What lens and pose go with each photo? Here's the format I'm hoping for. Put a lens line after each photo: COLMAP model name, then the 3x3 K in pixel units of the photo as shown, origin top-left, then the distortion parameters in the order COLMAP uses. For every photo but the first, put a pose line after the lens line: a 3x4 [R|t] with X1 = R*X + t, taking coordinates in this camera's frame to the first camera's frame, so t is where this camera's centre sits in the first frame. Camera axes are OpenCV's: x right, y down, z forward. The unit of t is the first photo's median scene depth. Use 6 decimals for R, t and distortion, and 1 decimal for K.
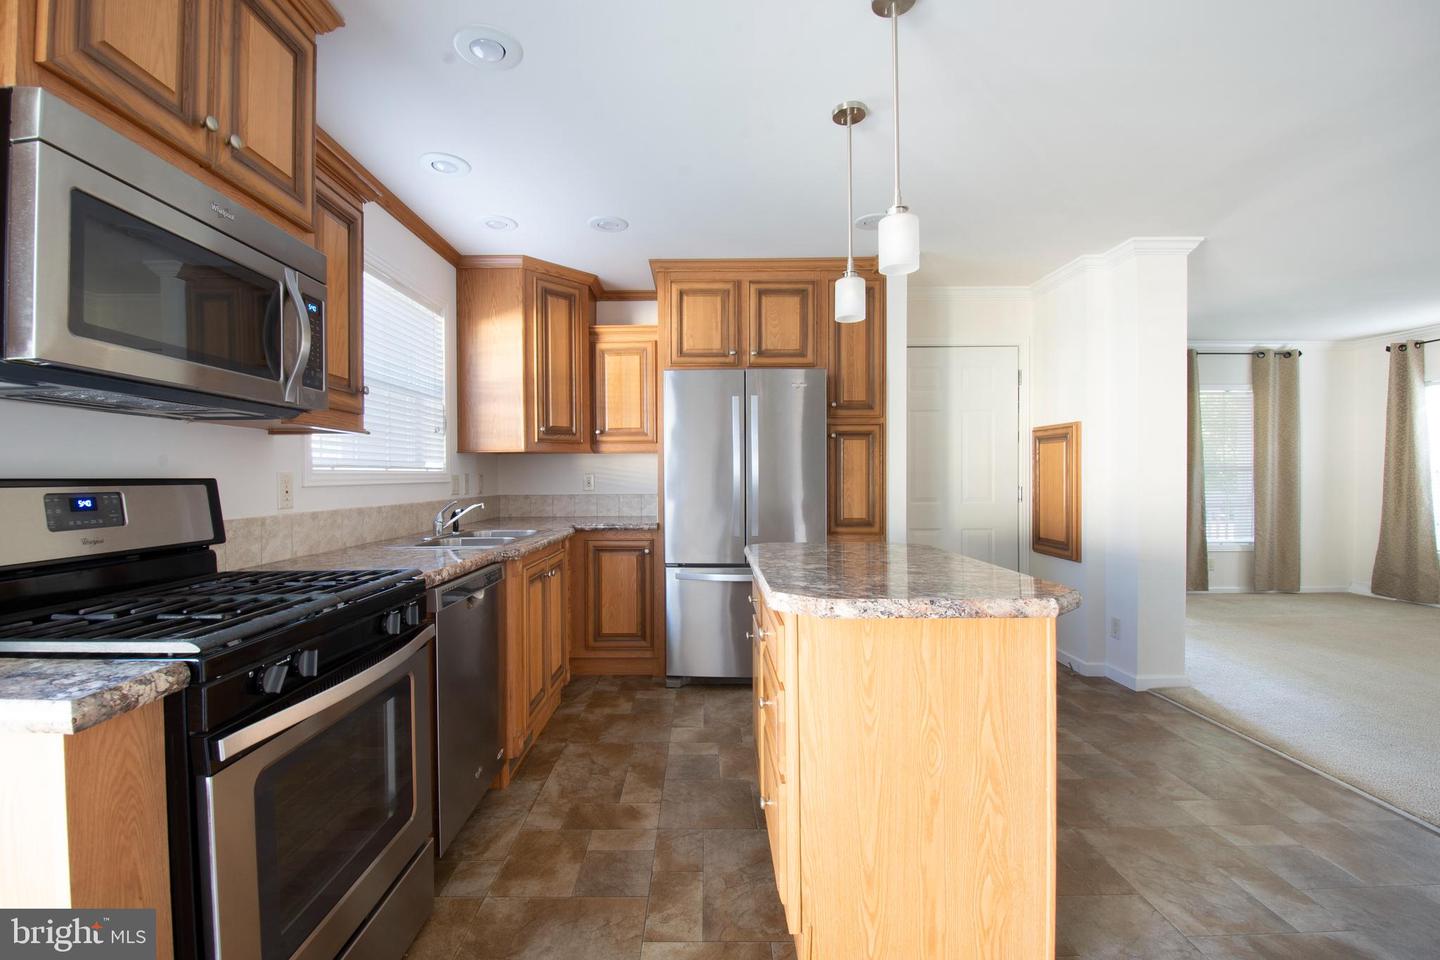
lens RADIAL K [[622.5, 0, 703.5], [0, 622.5, 480.2], [0, 0, 1]] dist [0.008126, -0.017864]
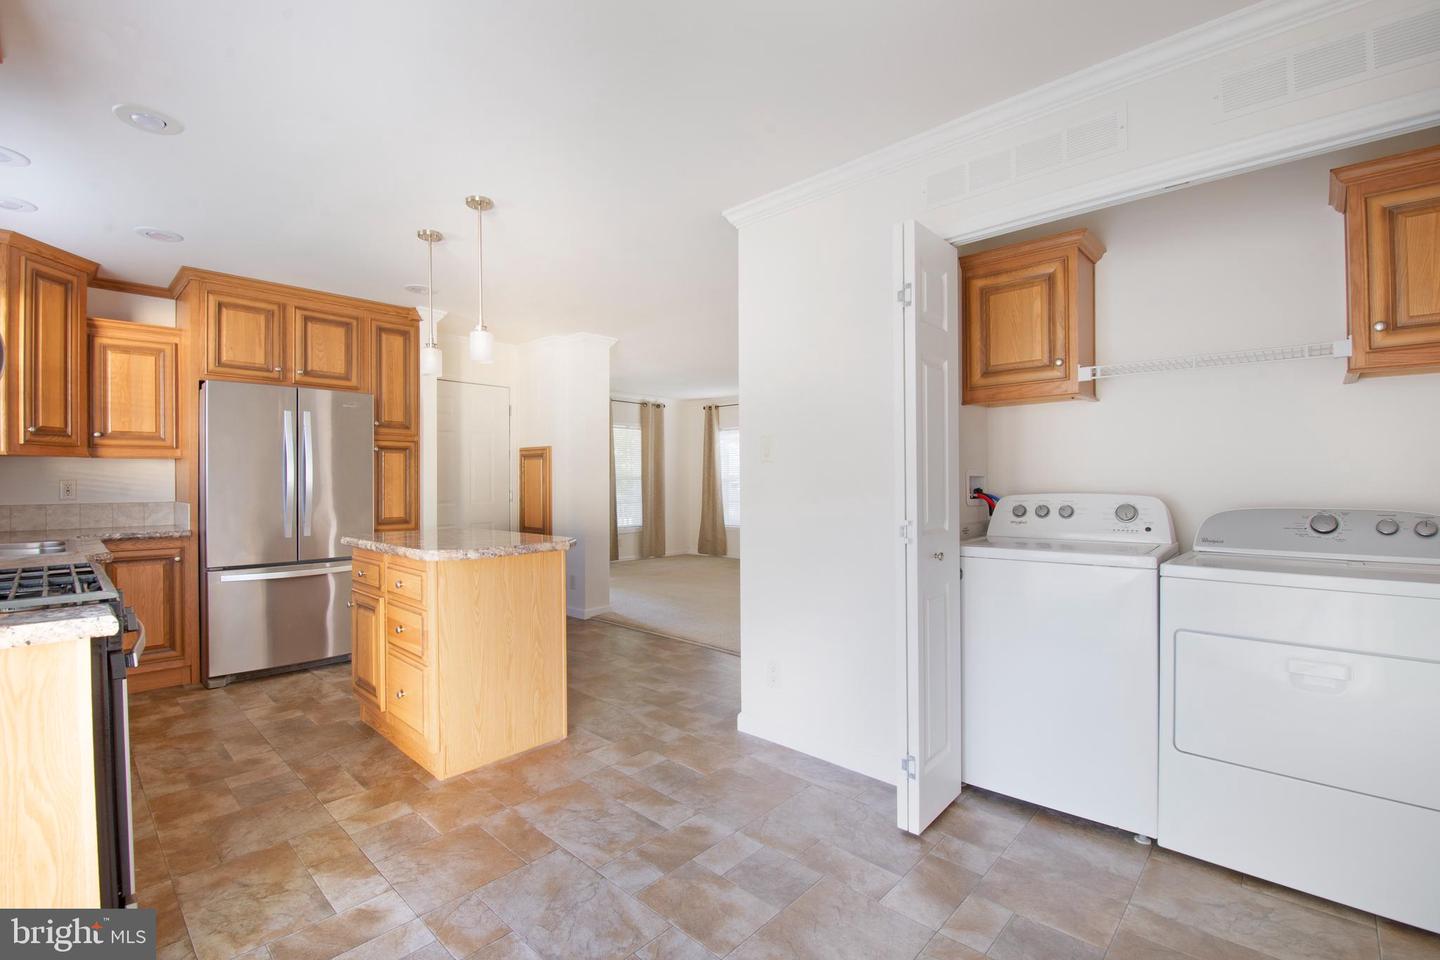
lens RADIAL K [[622.5, 0, 703.5], [0, 622.5, 480.2], [0, 0, 1]] dist [0.008126, -0.017864]
pose [[0.679240, 0.002577, 0.733912, -0.243097], [0.006774, 0.999929, -0.009781, 0.004409], [-0.733885, 0.011615, 0.679175, -0.277810]]
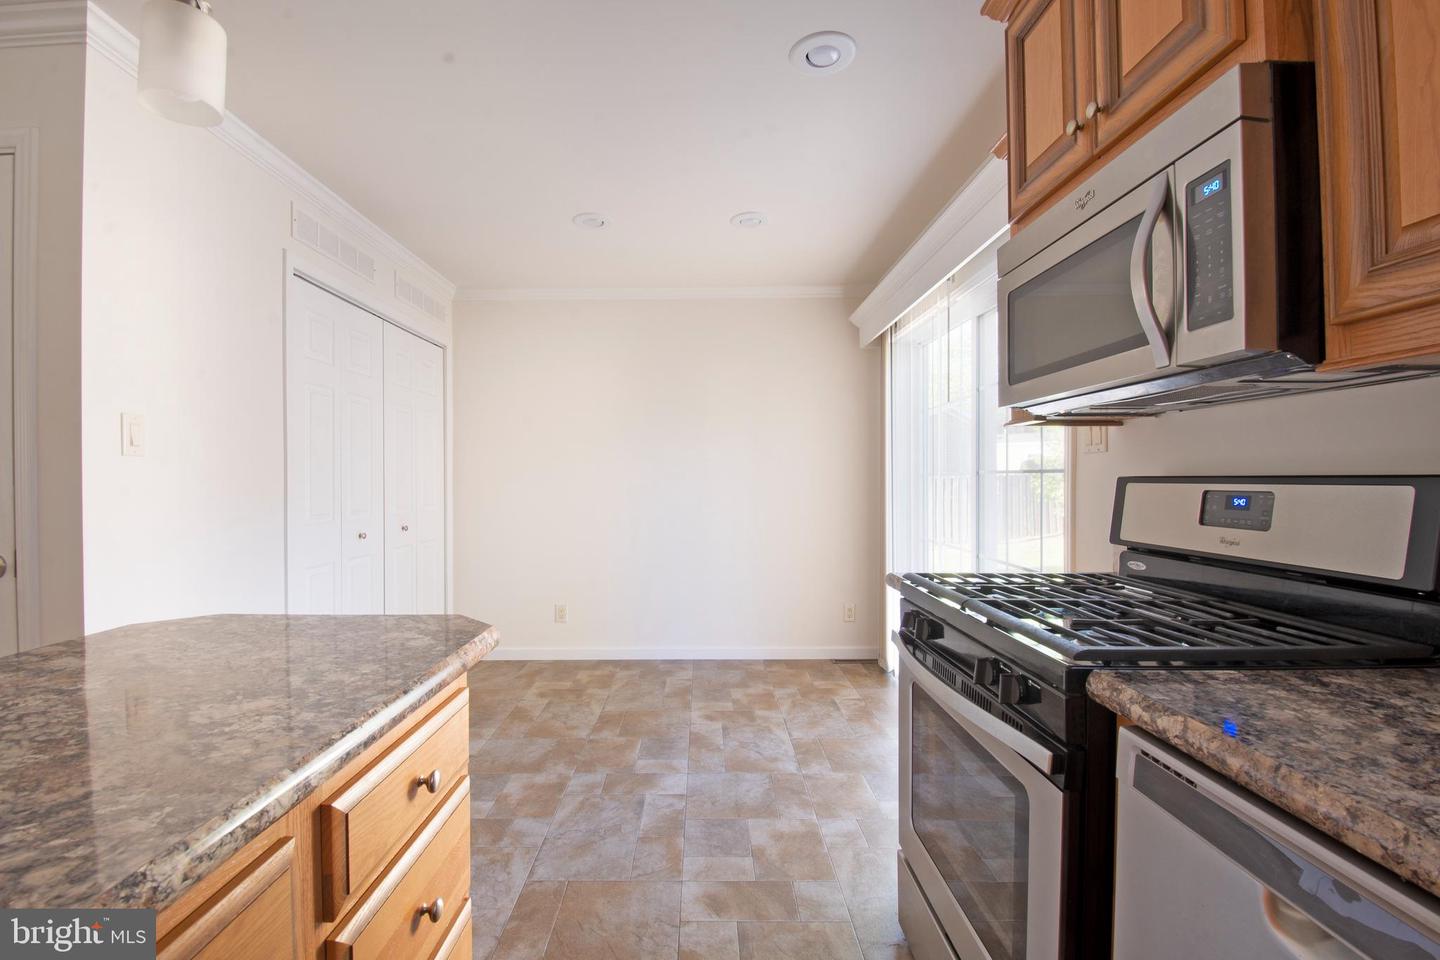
lens RADIAL K [[622.5, 0, 703.5], [0, 622.5, 480.2], [0, 0, 1]] dist [0.008126, -0.017864]
pose [[-0.999972, 0.007362, -0.001258, -0.061757], [0.007353, 0.999946, 0.007346, -0.006575], [0.001312, 0.007337, -0.999972, 1.080704]]
